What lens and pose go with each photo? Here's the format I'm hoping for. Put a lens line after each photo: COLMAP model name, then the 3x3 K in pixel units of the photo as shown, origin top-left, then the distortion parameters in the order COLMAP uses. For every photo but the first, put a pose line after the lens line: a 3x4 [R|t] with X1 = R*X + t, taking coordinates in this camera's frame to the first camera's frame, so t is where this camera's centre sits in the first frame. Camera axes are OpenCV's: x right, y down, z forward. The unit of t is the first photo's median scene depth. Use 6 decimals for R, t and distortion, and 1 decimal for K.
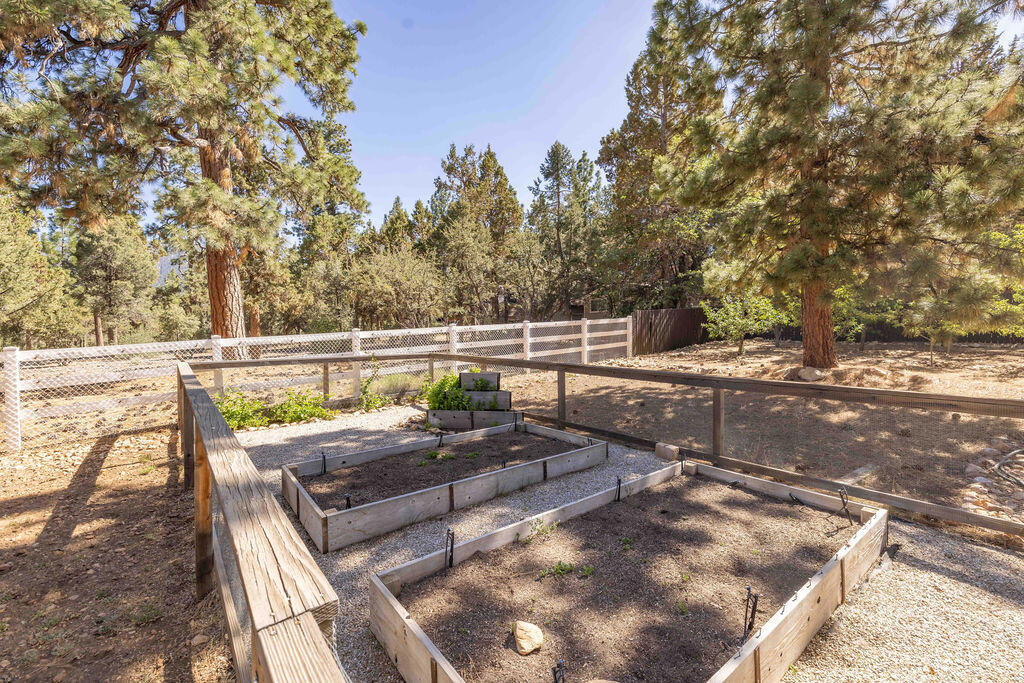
lens RADIAL K [[462.5, 0, 514.1], [0, 462.5, 342.5], [0, 0, 1]] dist [-0.001890, 0.000589]
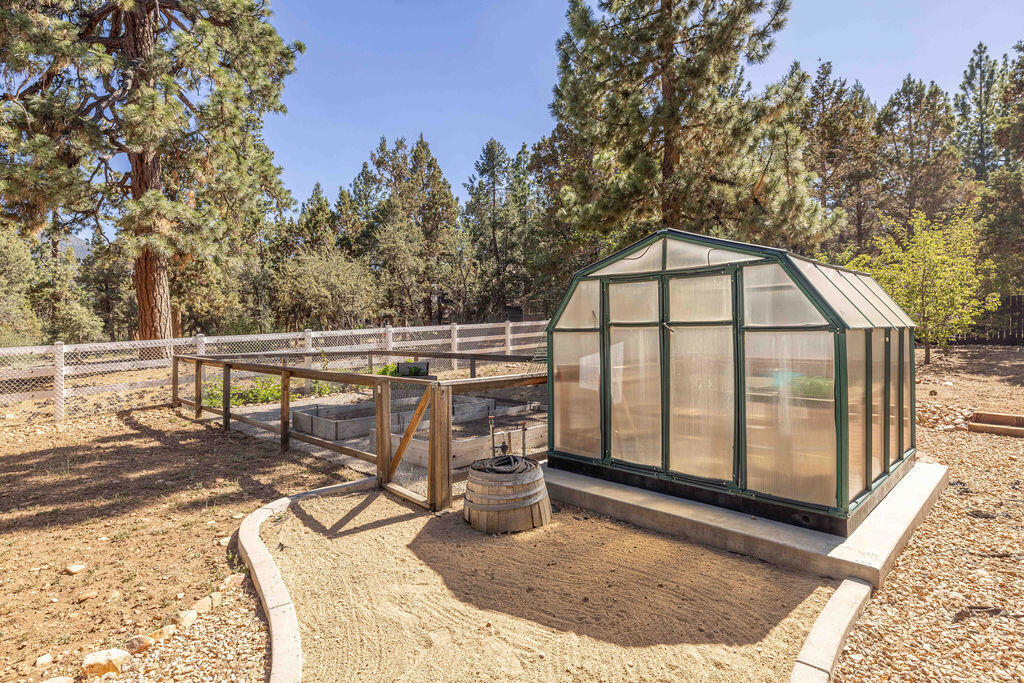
lens RADIAL K [[530.2, 0, 513.5], [0, 530.2, 332.9], [0, 0, 1]] dist [-0.019377, -0.000357]
pose [[0.992956, 0.000696, 0.118485, 0.007251], [0.002559, 0.999624, -0.027316, 0.005477], [-0.118459, 0.027427, 0.992580, -0.125382]]
